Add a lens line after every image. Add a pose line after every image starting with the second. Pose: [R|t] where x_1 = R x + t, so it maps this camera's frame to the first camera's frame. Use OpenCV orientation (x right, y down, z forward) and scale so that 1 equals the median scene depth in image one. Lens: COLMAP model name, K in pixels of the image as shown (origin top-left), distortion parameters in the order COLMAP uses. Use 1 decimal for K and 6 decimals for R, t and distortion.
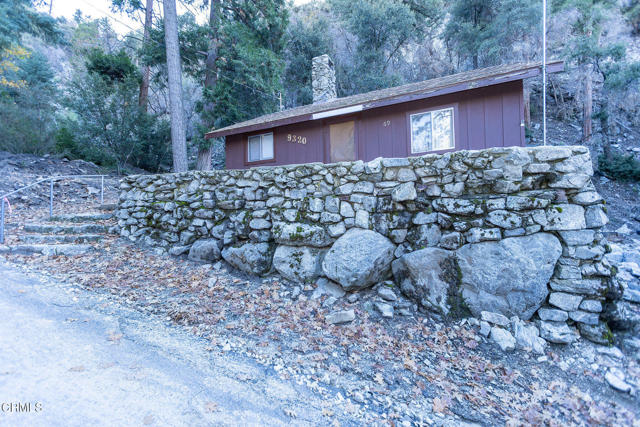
lens RADIAL K [[283.6, 0, 318.9], [0, 283.6, 212.1], [0, 0, 1]] dist [0.003619, -0.000419]
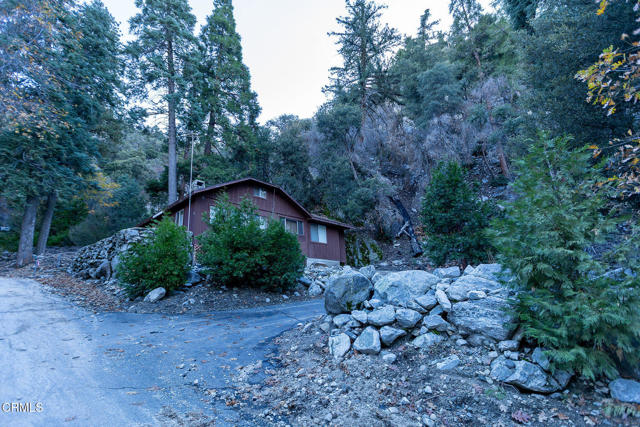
lens RADIAL K [[294.8, 0, 325.4], [0, 294.8, 213.7], [0, 0, 1]] dist [0.002382, -0.000910]
pose [[0.957628, -0.123058, -0.260393, 3.016269], [0.058736, 0.968566, -0.241722, 0.453580], [0.281954, 0.216185, 0.934755, -1.301059]]
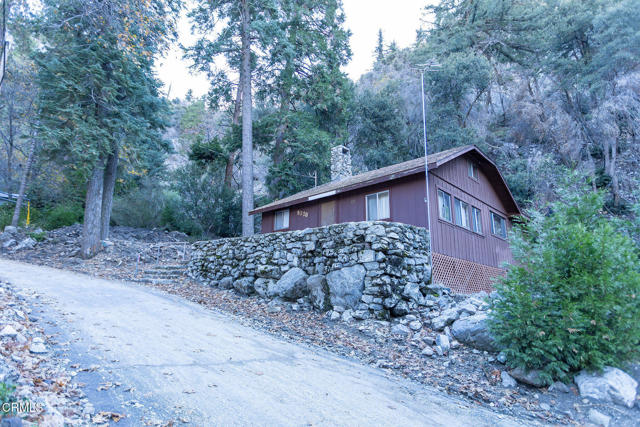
lens RADIAL K [[354.9, 0, 319.2], [0, 354.9, 215.2], [0, 0, 1]] dist [-0.001334, -0.000294]
pose [[0.951019, -0.045603, -0.305751, 0.925395], [-0.016039, 0.980448, -0.196124, 0.161724], [0.308716, 0.191421, 0.931693, -1.052812]]
